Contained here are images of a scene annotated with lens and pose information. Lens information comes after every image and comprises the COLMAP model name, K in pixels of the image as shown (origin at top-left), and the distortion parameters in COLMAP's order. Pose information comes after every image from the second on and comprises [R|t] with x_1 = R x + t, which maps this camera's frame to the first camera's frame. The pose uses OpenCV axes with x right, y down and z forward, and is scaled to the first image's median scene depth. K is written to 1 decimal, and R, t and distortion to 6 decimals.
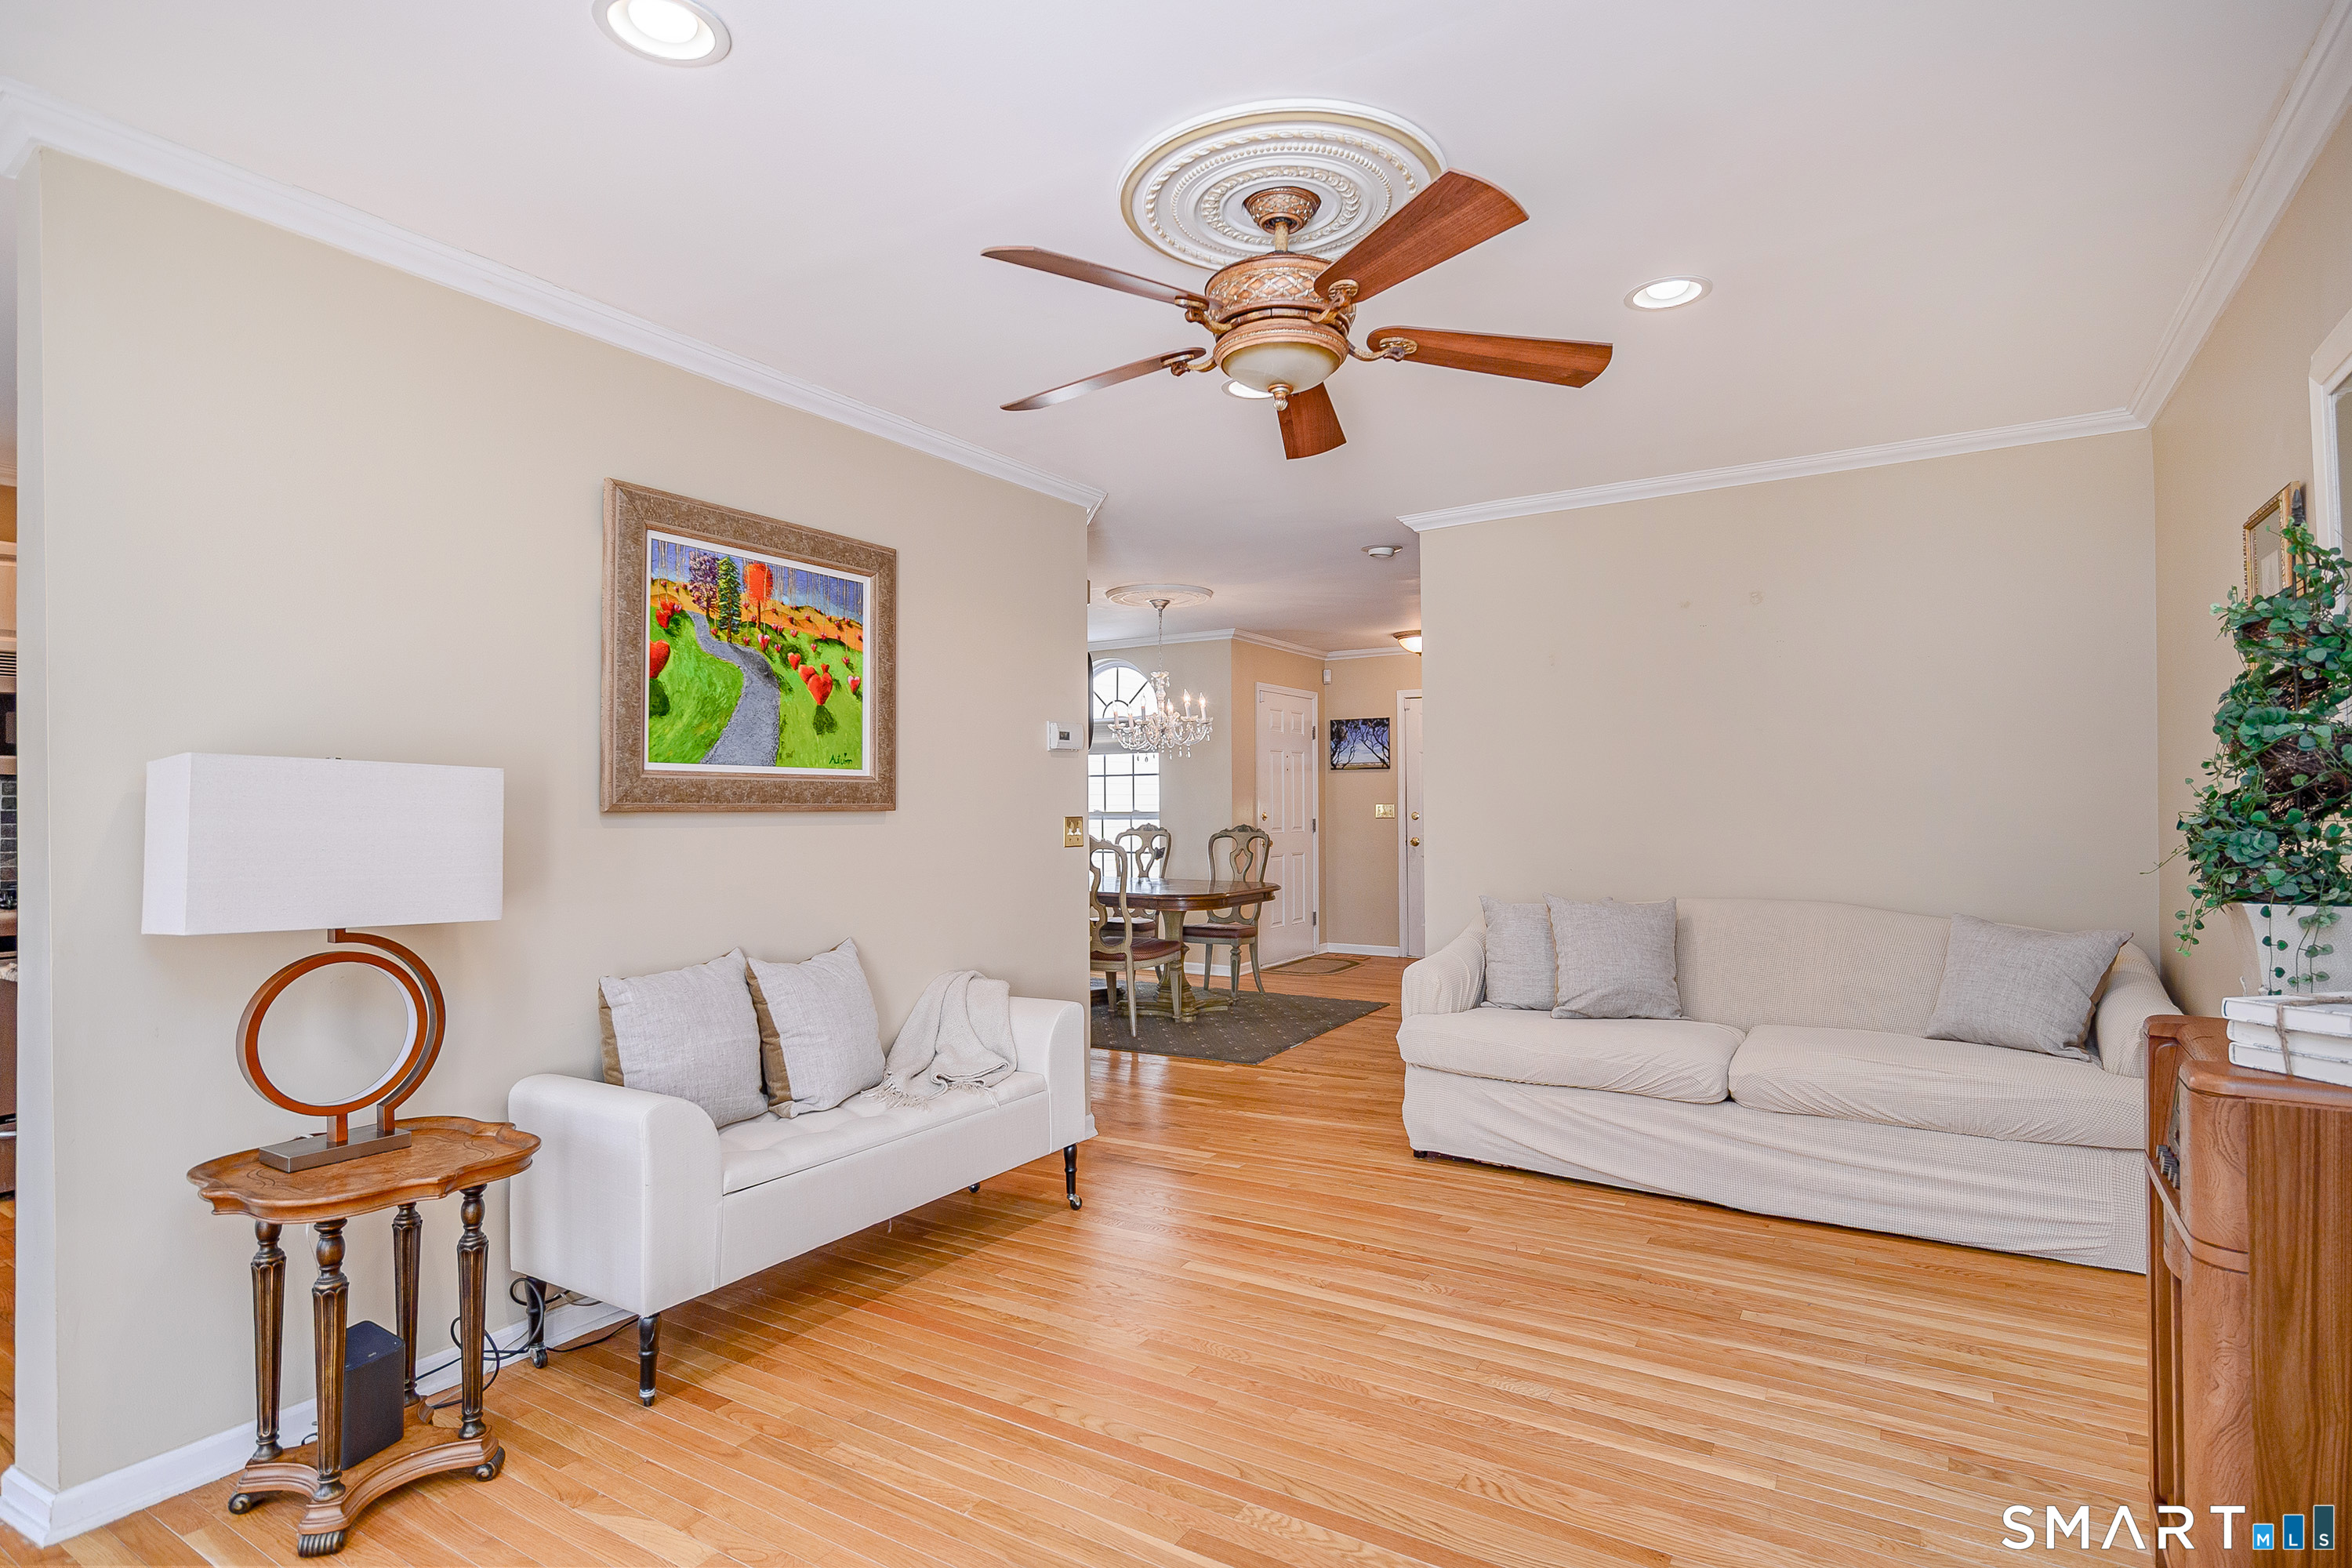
lens RADIAL K [[1186.6, 0, 1190.3], [0, 1186.6, 810.7], [0, 0, 1]] dist [-0.003614, 0.001145]
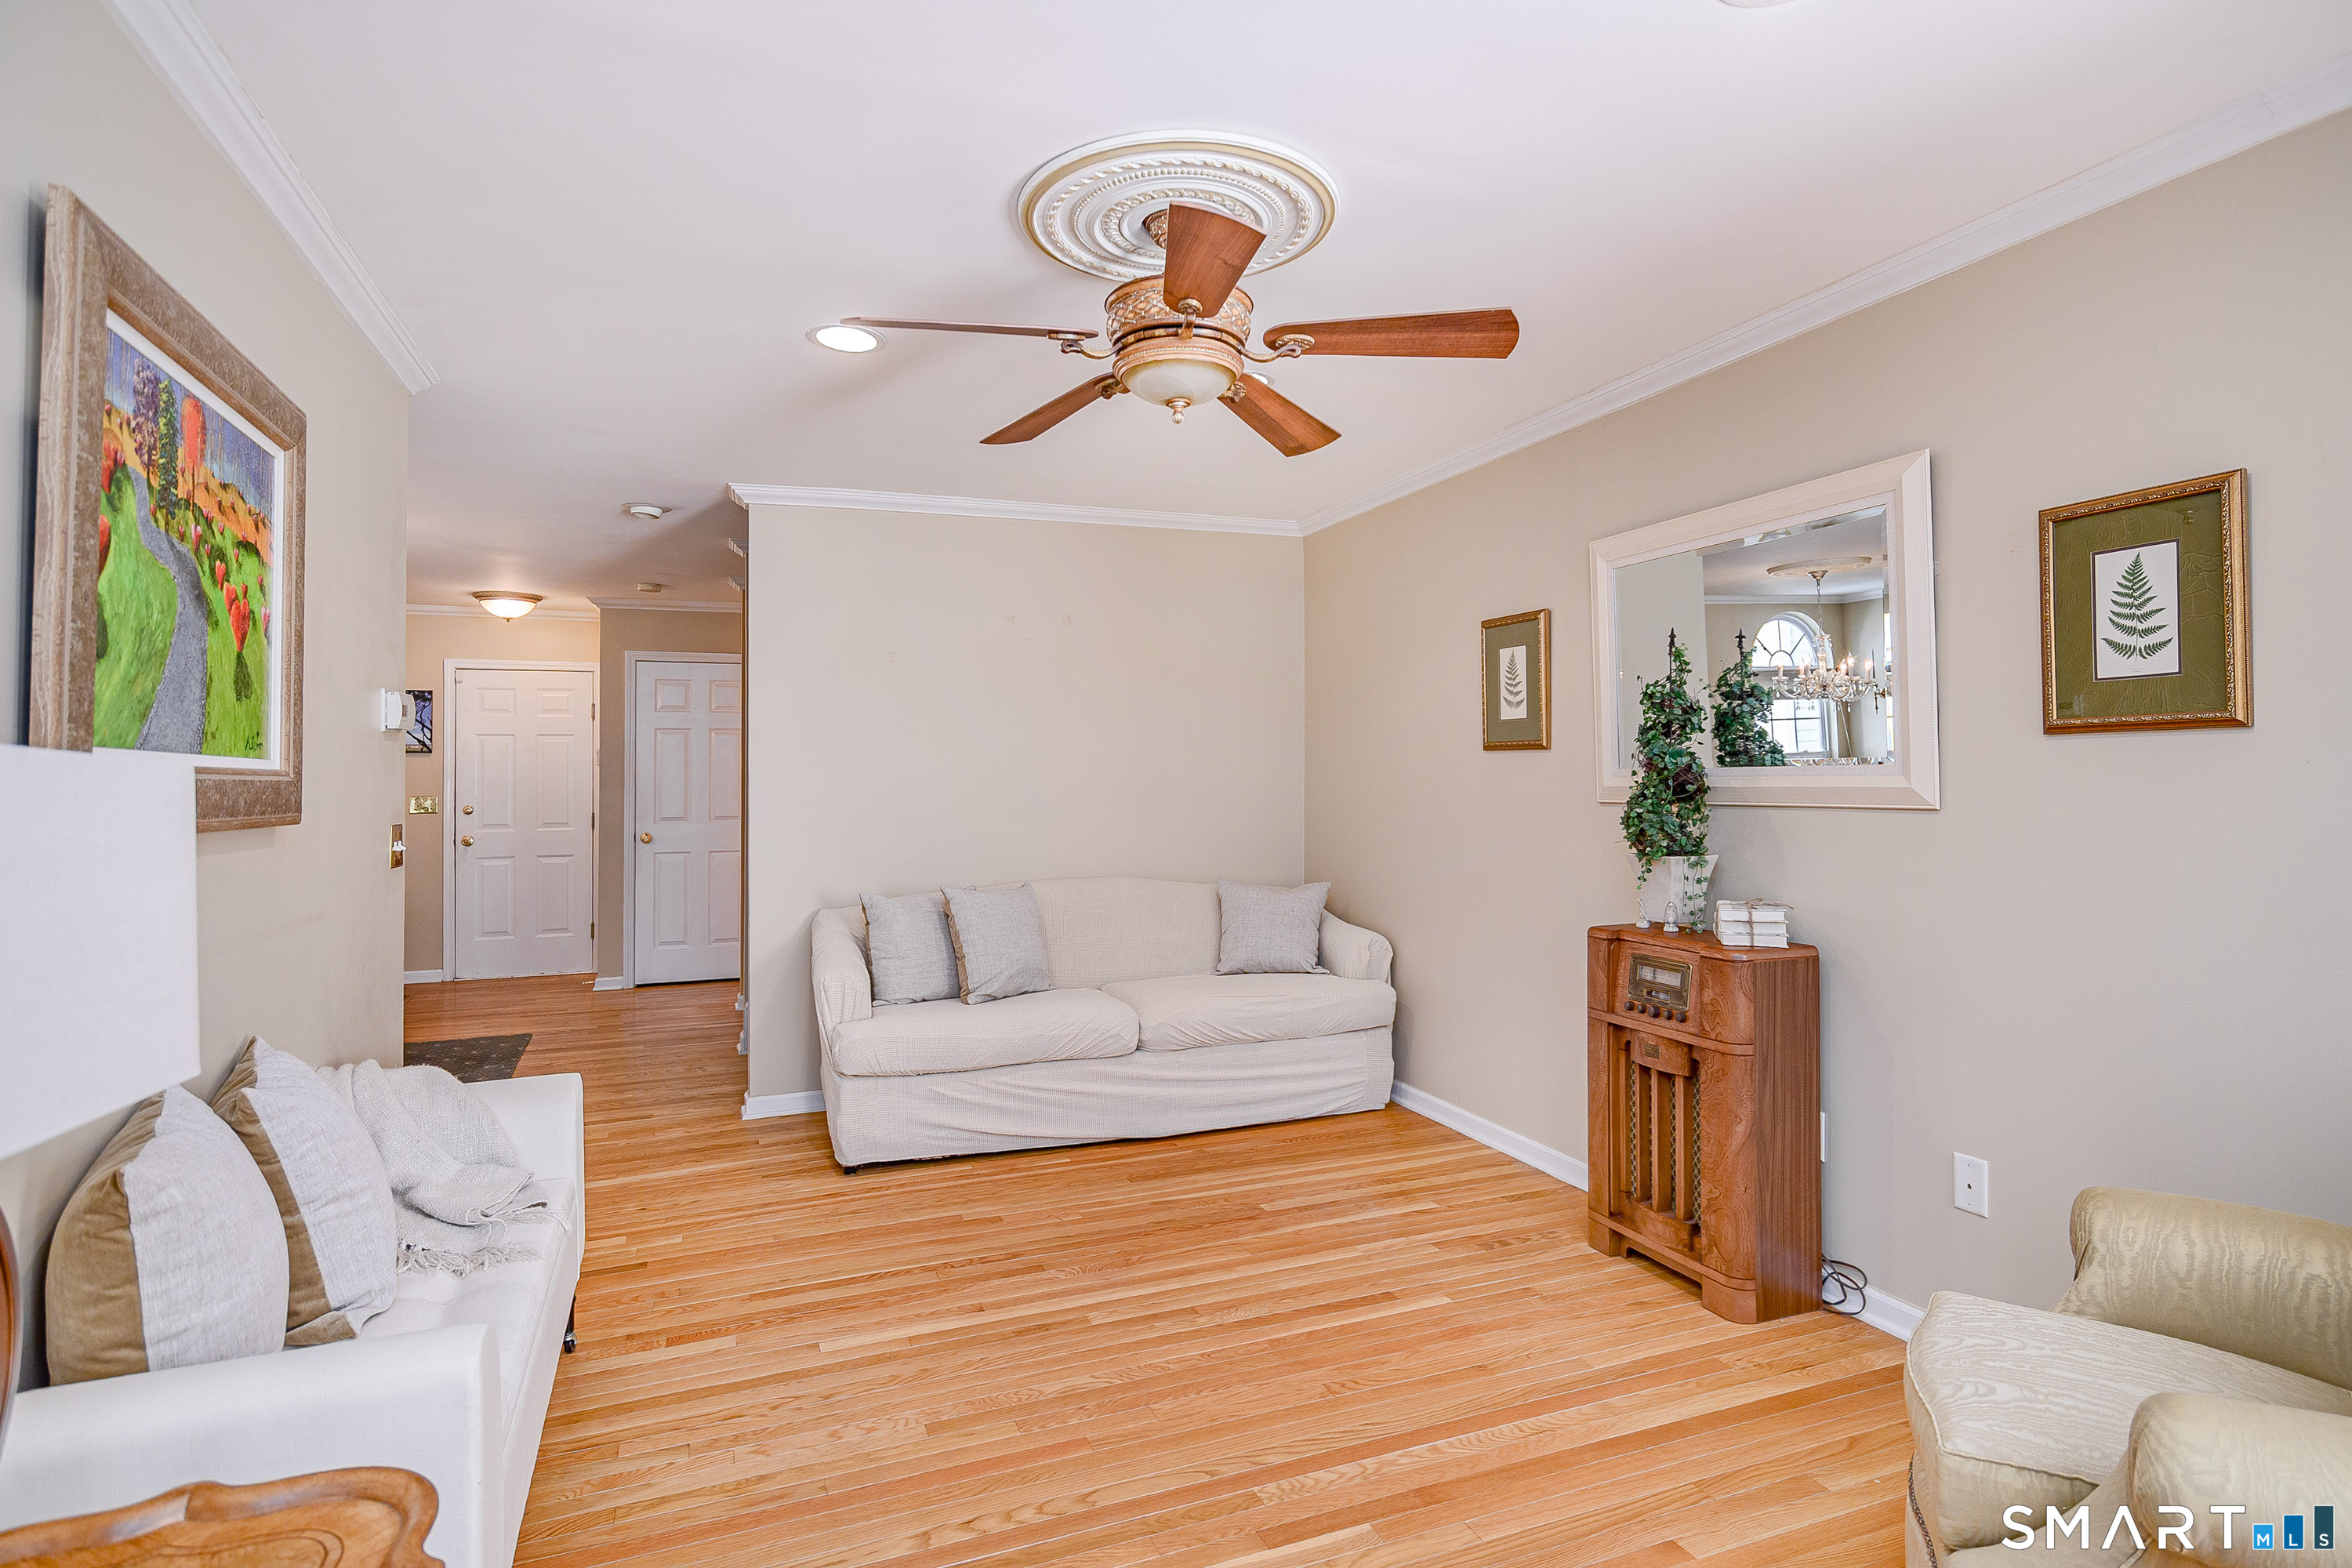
lens RADIAL K [[1198.0, 0, 1176.0], [0, 1198.0, 784.0], [0, 0, 1]] dist [-0.002978, 0.001568]
pose [[0.601504, -0.001889, 0.798868, -0.553006], [0.009445, 0.999944, -0.004747, -0.016335], [-0.798814, 0.010401, 0.601488, 0.283370]]
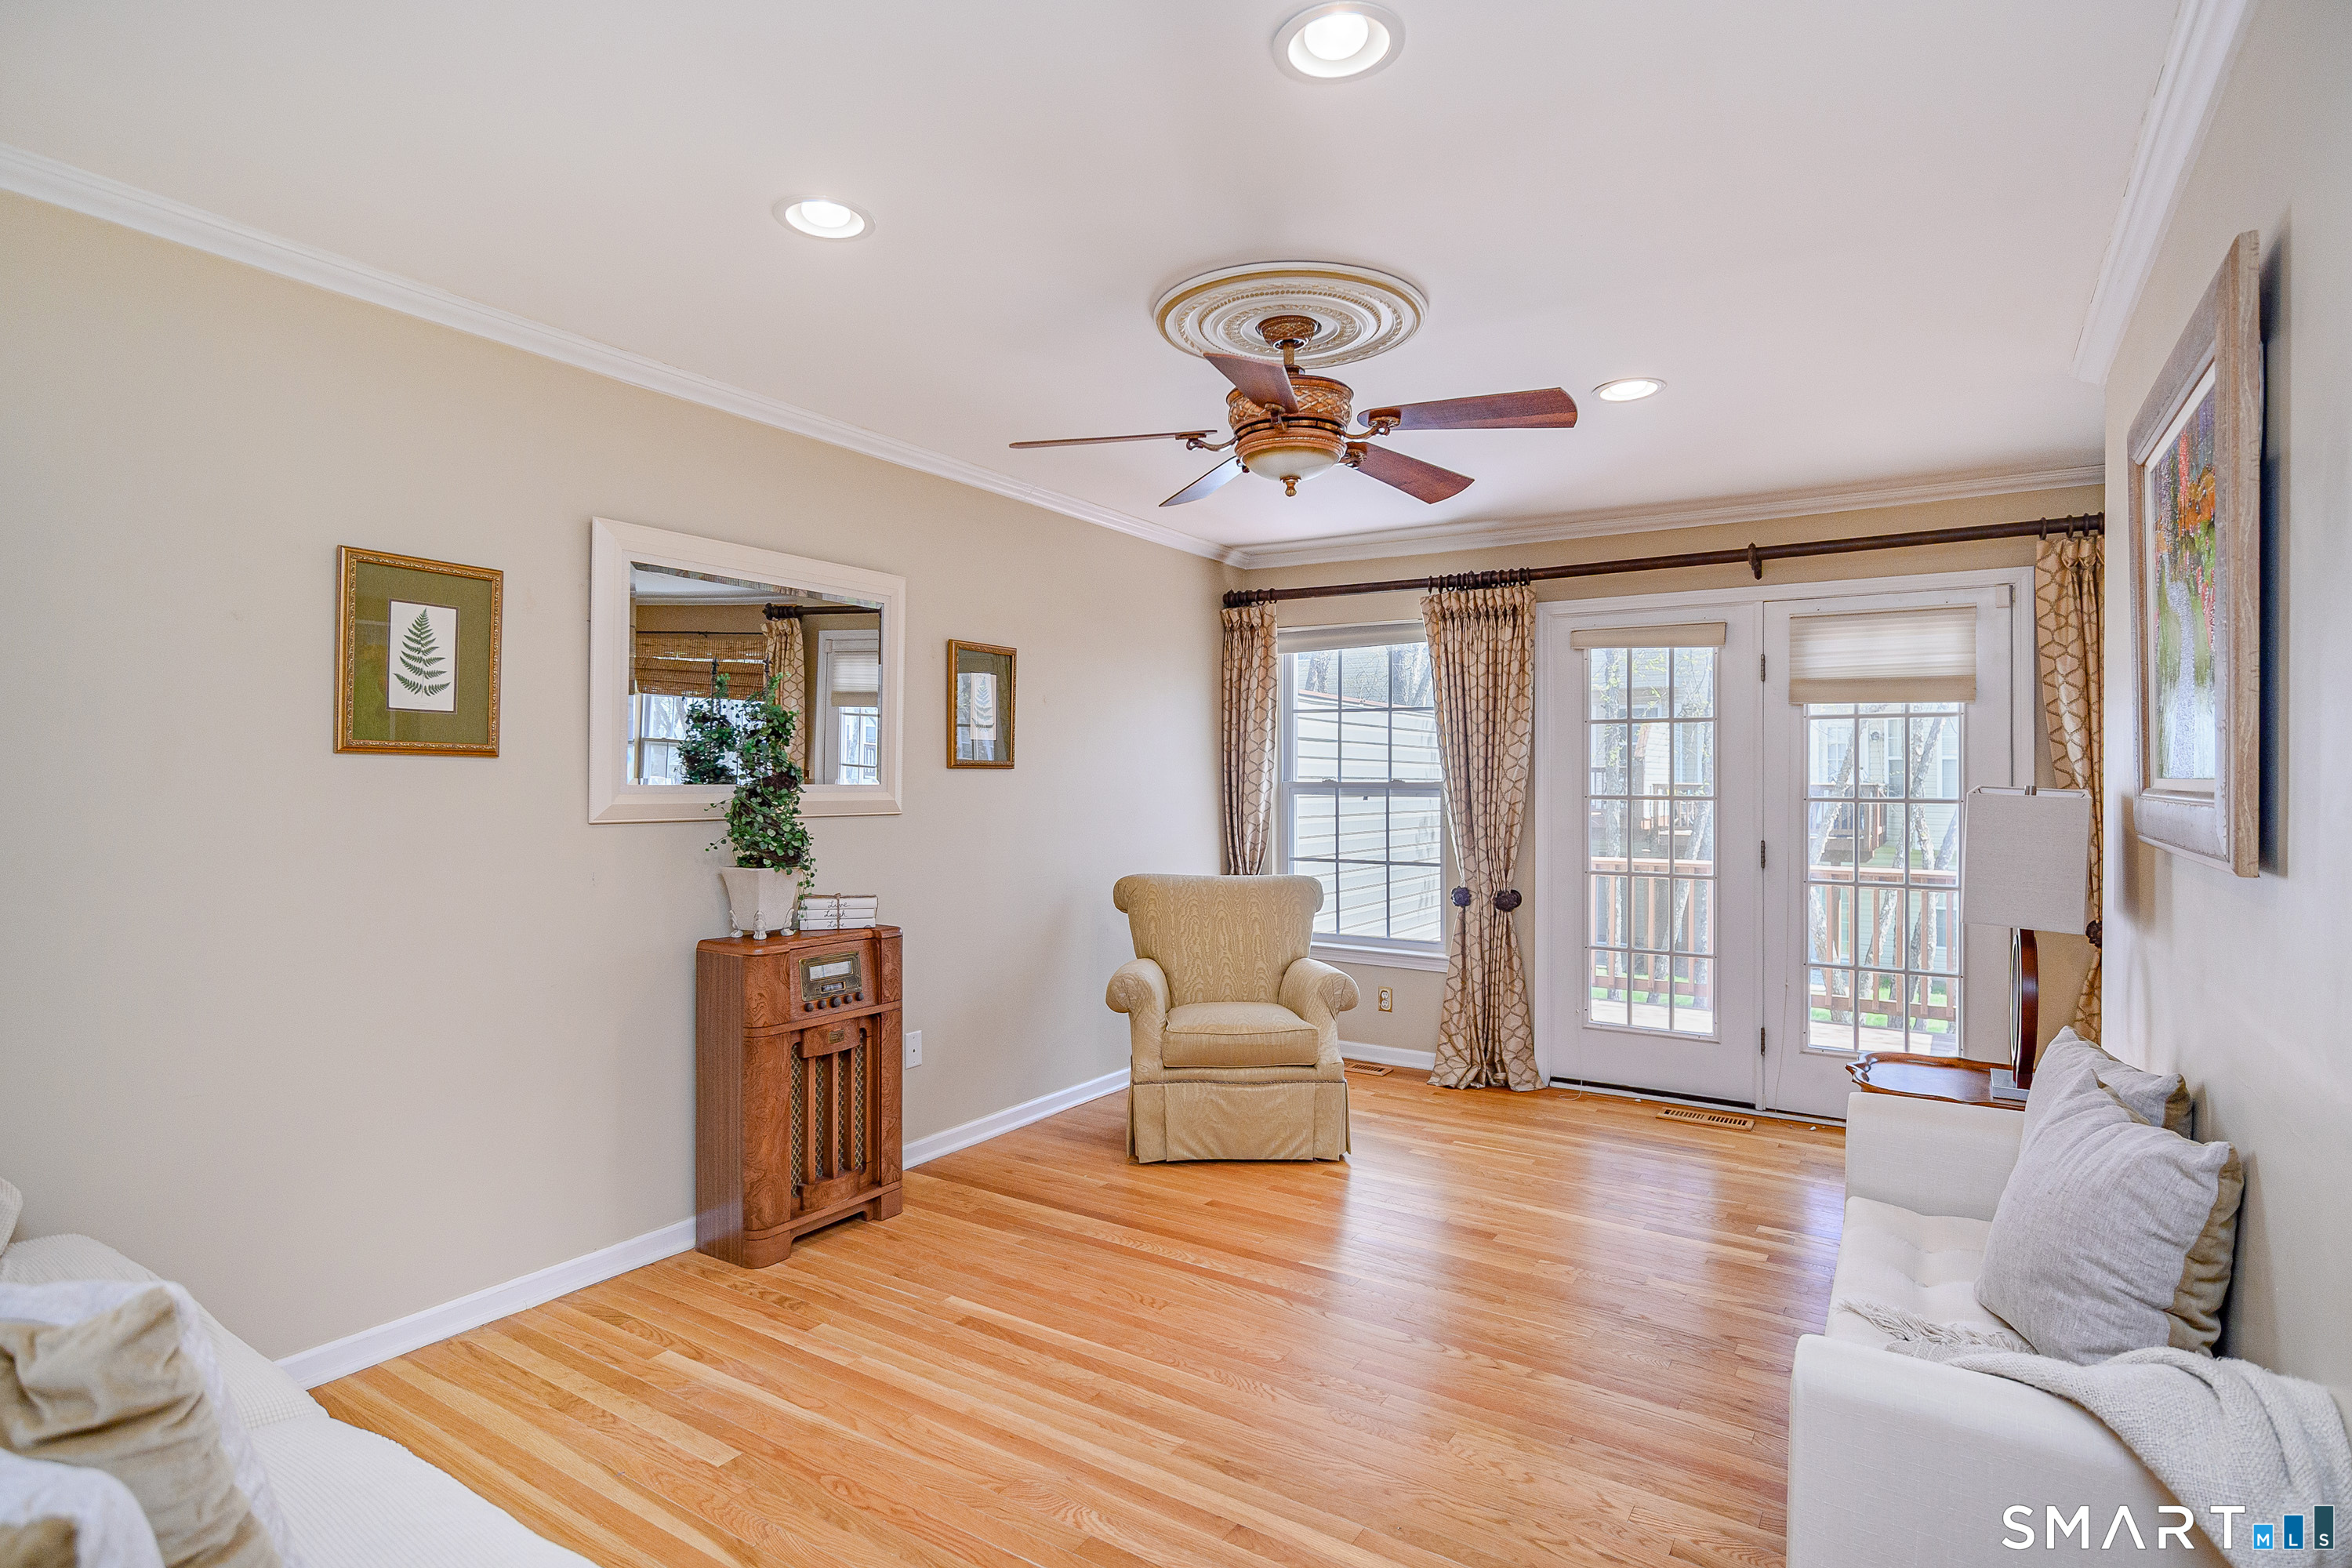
lens RADIAL K [[1176.3, 0, 1176.0], [0, 1176.3, 784.0], [0, 0, 1]] dist [-0.038676, 0.000152]
pose [[-0.999876, 0.009678, 0.012405, 0.135572], [0.009695, 0.999952, 0.001322, -0.030470], [-0.012391, 0.001443, -0.999922, 1.640979]]
